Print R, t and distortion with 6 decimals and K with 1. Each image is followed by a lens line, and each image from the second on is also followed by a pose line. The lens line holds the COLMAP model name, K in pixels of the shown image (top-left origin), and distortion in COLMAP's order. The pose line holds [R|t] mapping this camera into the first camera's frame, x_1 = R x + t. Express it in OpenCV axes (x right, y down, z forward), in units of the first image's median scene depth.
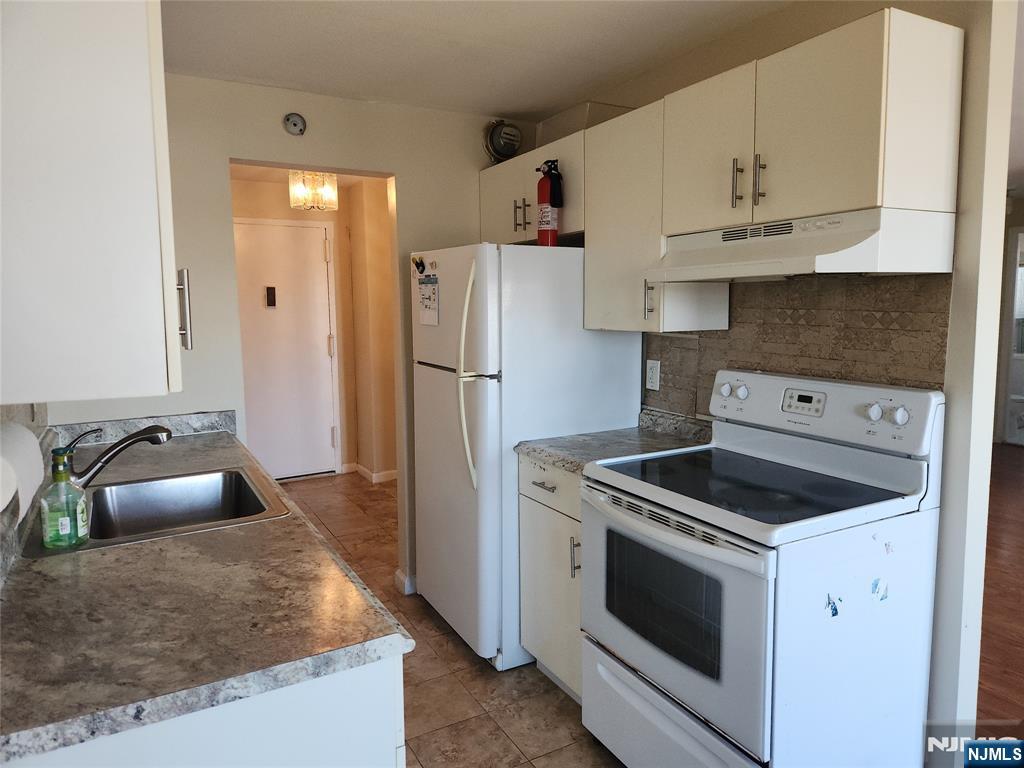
lens RADIAL K [[677.5, 0, 514.7], [0, 677.5, 378.8], [0, 0, 1]] dist [0.048998, -0.030671]
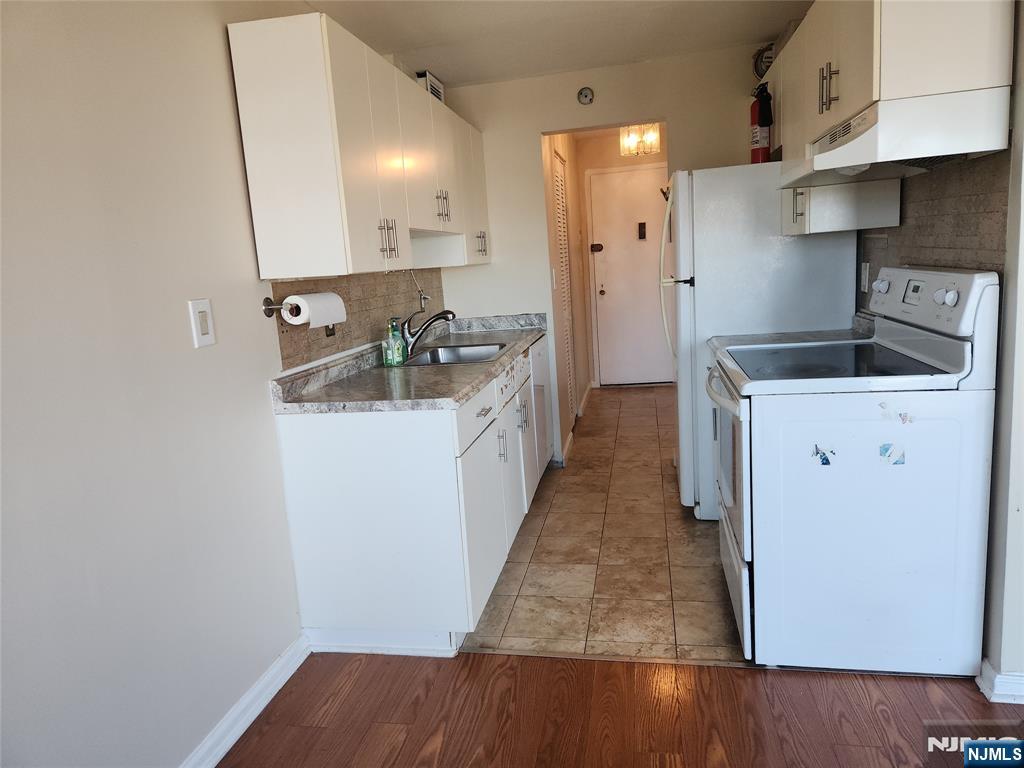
lens RADIAL K [[677.5, 0, 511.7], [0, 677.5, 386.3], [0, 0, 1]] dist [0.048998, -0.030671]
pose [[0.761069, 0.069867, -0.644897, 0.591510], [-0.003386, 0.994597, 0.103757, 0.065029], [0.648662, -0.076783, 0.757194, -0.177546]]
